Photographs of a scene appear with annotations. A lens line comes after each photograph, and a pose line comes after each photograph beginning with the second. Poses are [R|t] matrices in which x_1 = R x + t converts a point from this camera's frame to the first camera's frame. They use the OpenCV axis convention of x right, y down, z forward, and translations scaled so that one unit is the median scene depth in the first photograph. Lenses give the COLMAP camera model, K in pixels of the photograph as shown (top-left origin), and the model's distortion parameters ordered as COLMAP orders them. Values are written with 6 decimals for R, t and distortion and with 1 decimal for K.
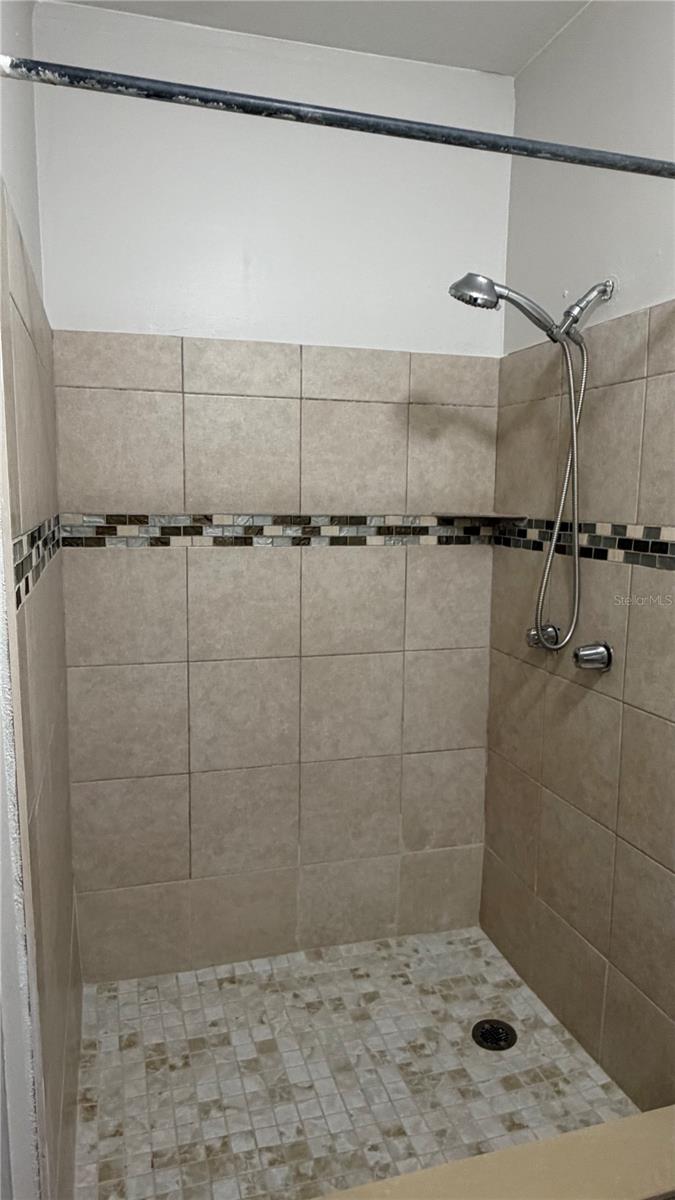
lens RADIAL K [[746.6, 0, 334.7], [0, 746.6, 589.2], [0, 0, 1]] dist [-0.016502, 0.002173]
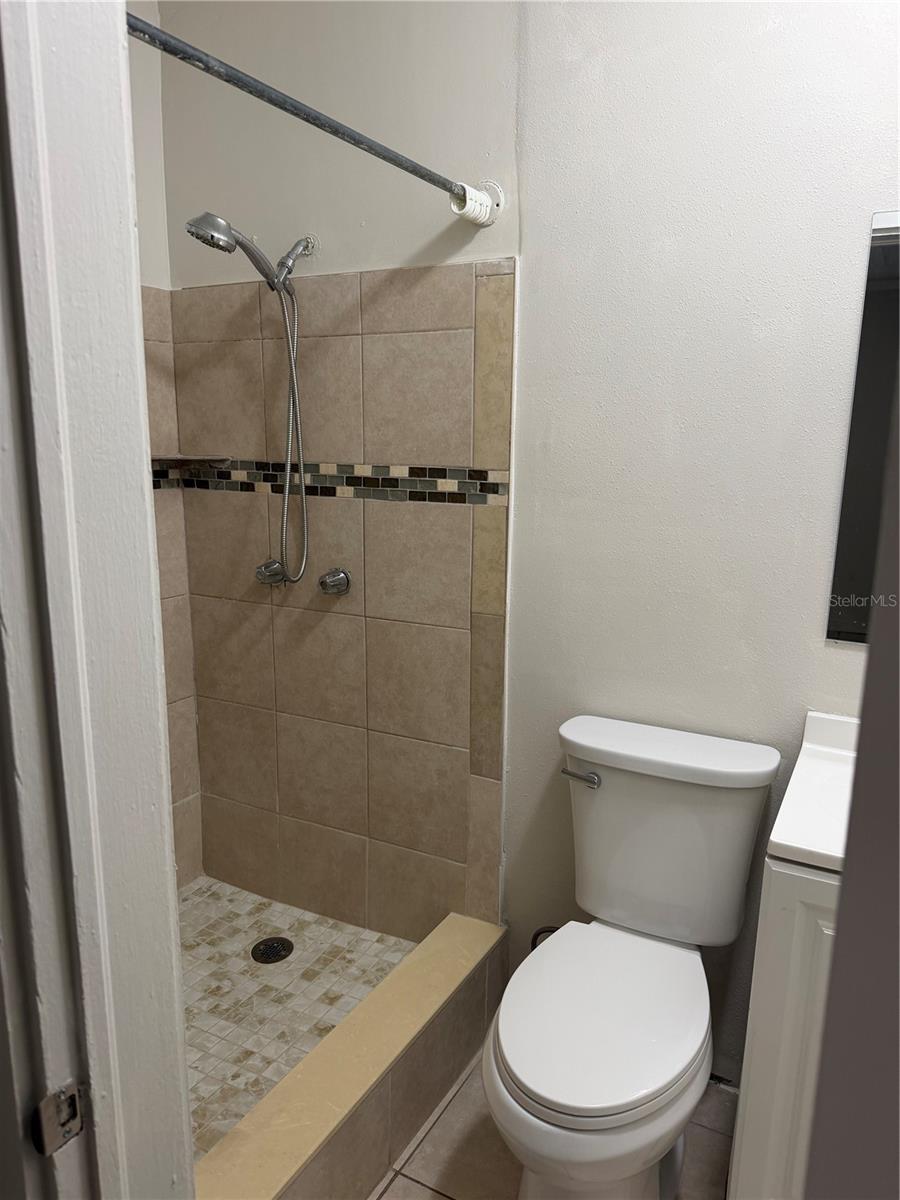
lens RADIAL K [[839.8, 0, 450.0], [0, 839.8, 600.0], [0, 0, 1]] dist [0.062444, -0.091180]
pose [[0.713194, -0.139626, 0.686920, -0.399098], [0.085696, 0.989978, 0.112253, -0.011130], [-0.695709, -0.021192, 0.718011, -0.041999]]
